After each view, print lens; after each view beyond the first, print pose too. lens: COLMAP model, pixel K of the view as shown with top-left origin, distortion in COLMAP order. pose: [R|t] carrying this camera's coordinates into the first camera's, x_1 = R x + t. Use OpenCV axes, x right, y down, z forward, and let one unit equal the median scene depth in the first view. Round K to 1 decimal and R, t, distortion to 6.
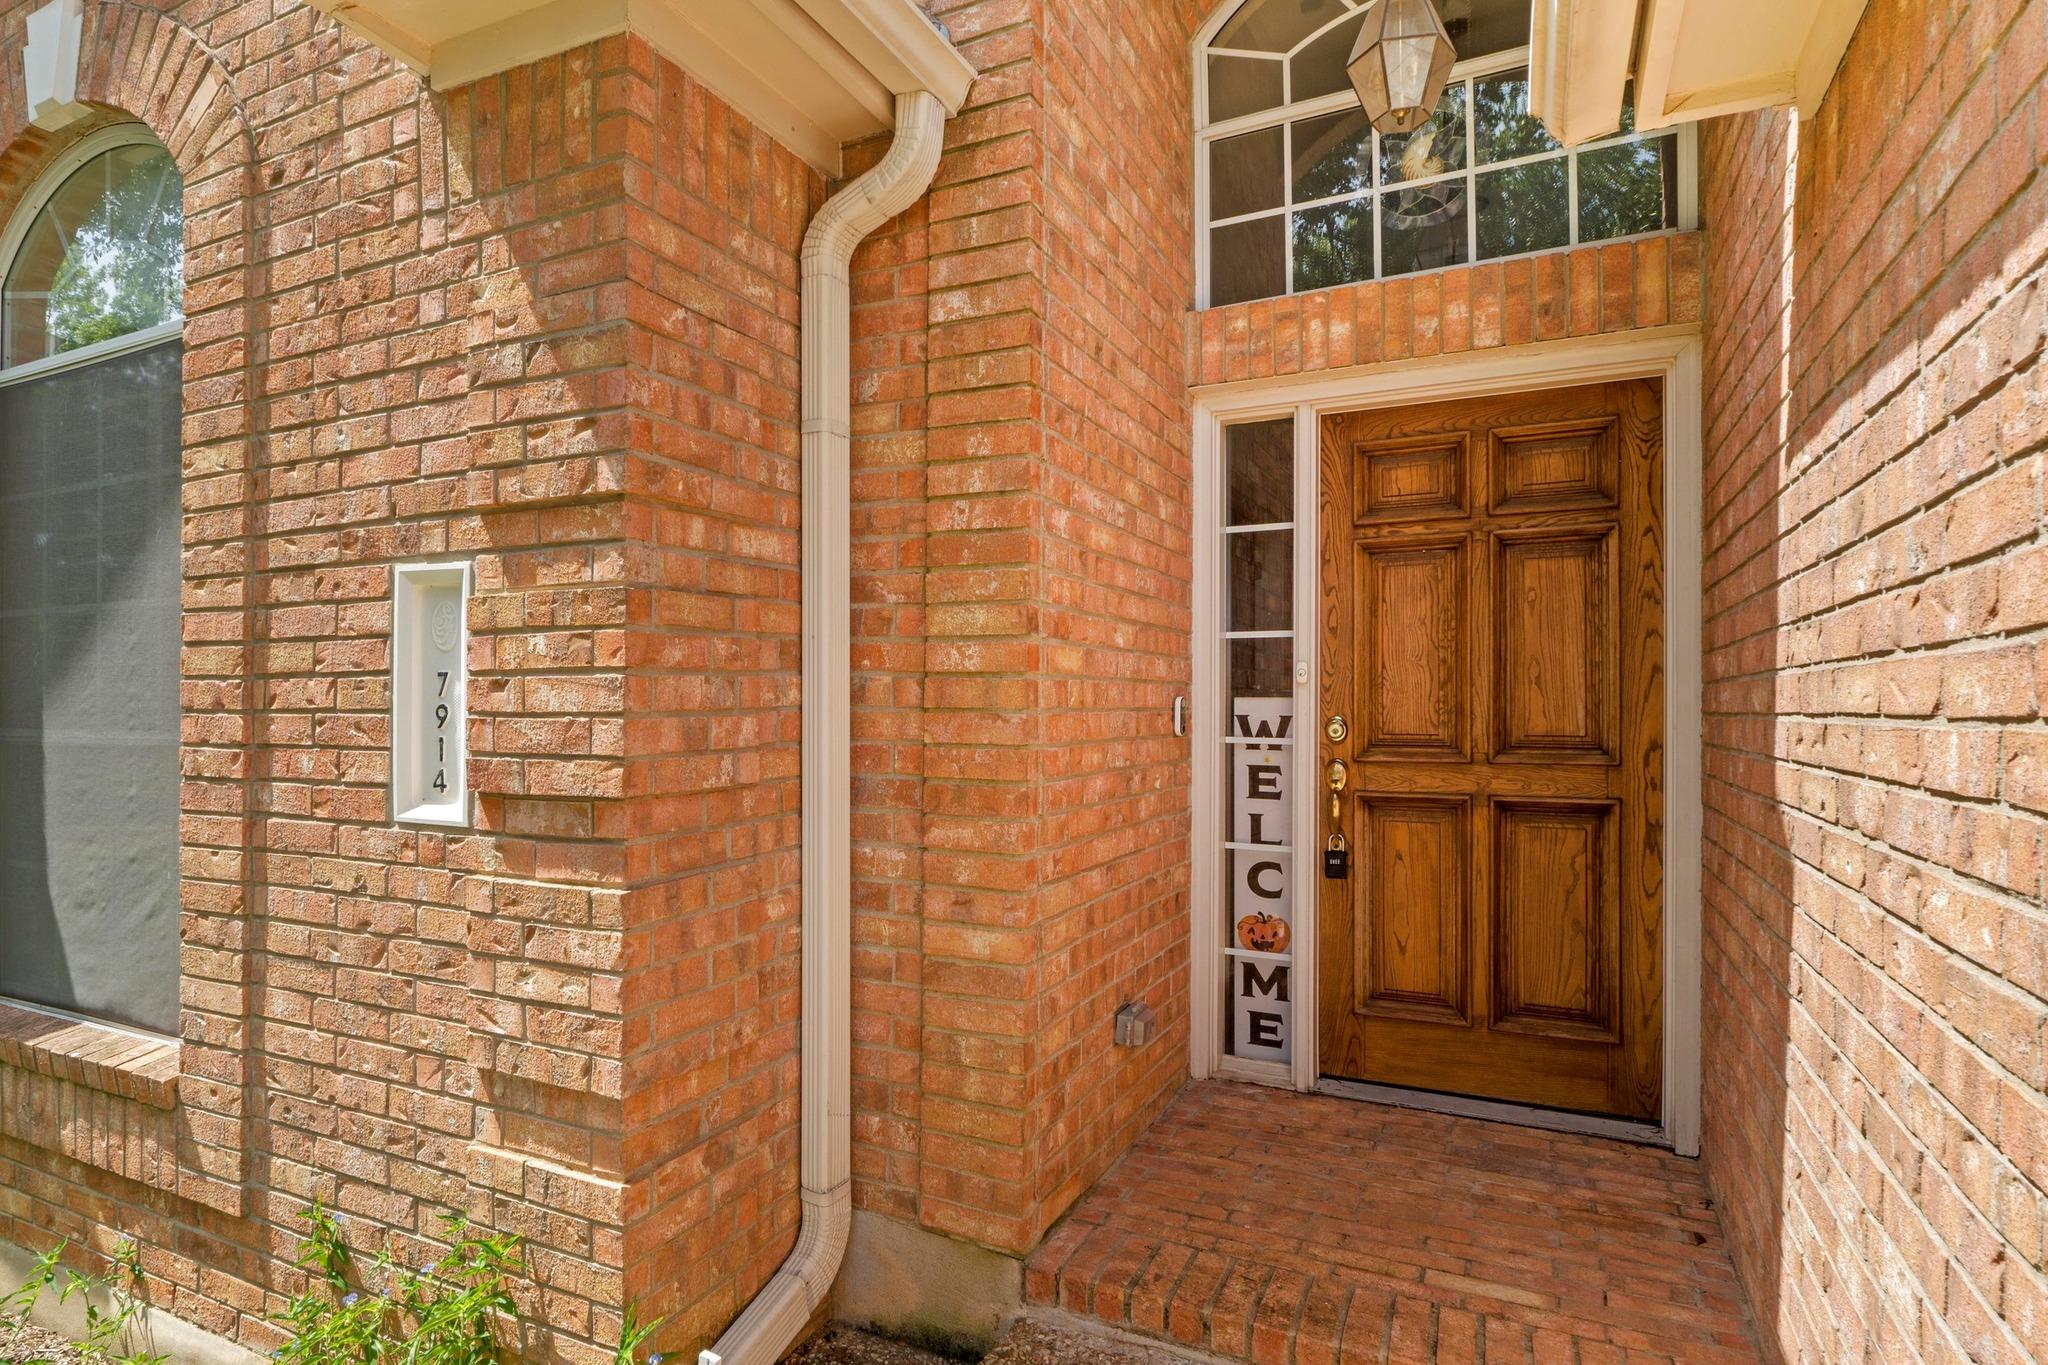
lens RADIAL K [[1006.2, 0, 1010.9], [0, 1006.2, 689.2], [0, 0, 1]] dist [-0.009116, 0.000490]
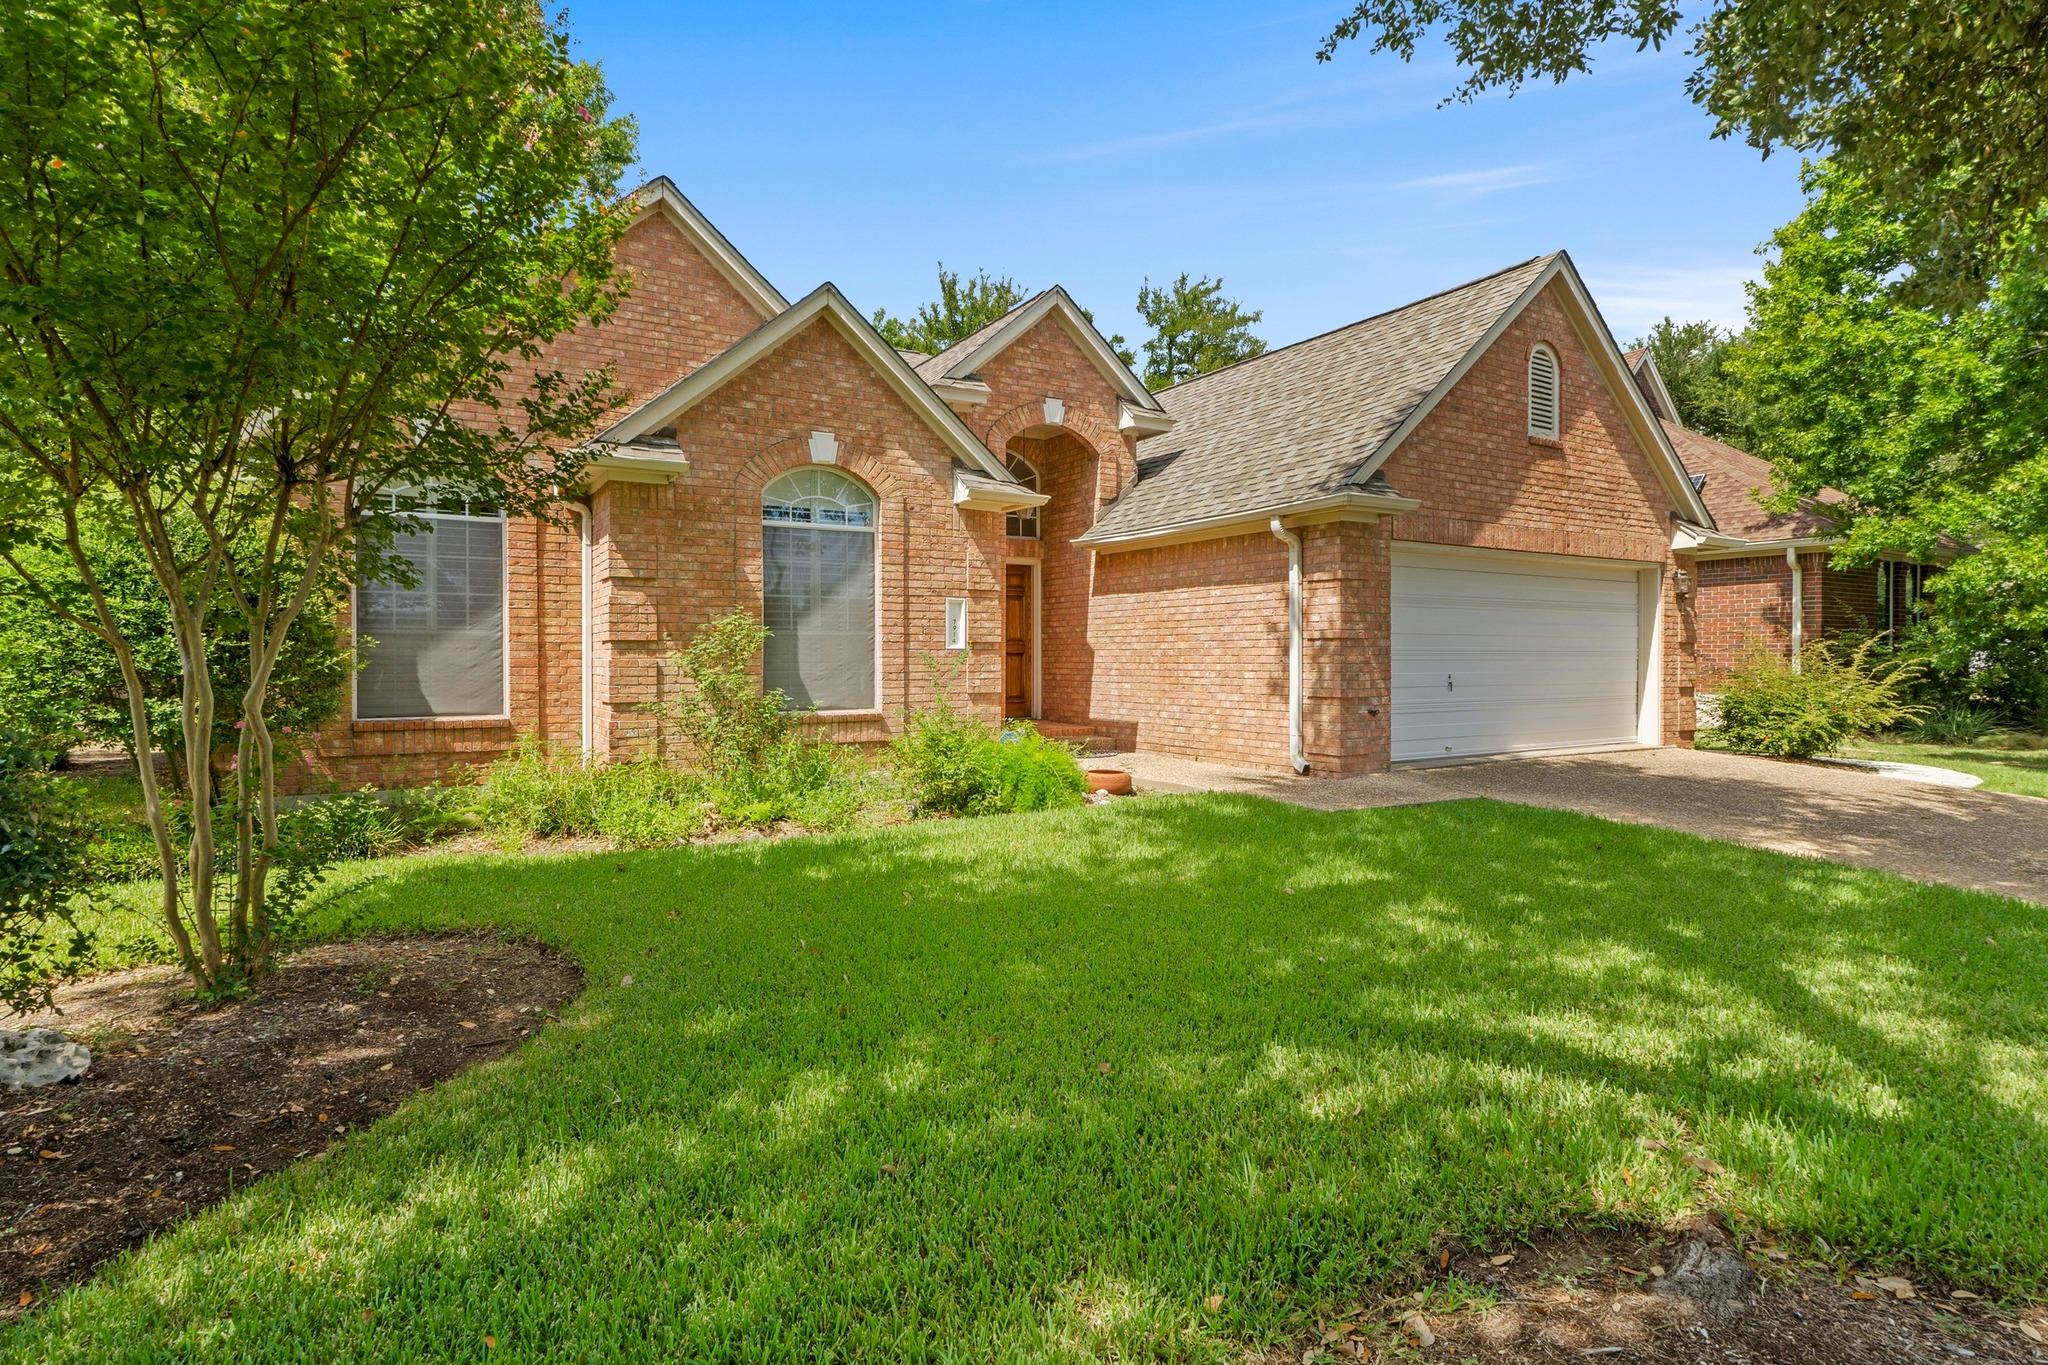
lens RADIAL K [[1006.2, 0, 1011.4], [0, 1006.2, 684.6], [0, 0, 1]] dist [-0.009116, 0.000490]
pose [[0.518773, -0.025463, 0.854533, -4.412361], [-0.005697, 0.999431, 0.033240, 0.131429], [-0.854893, -0.022112, 0.518333, -1.764859]]
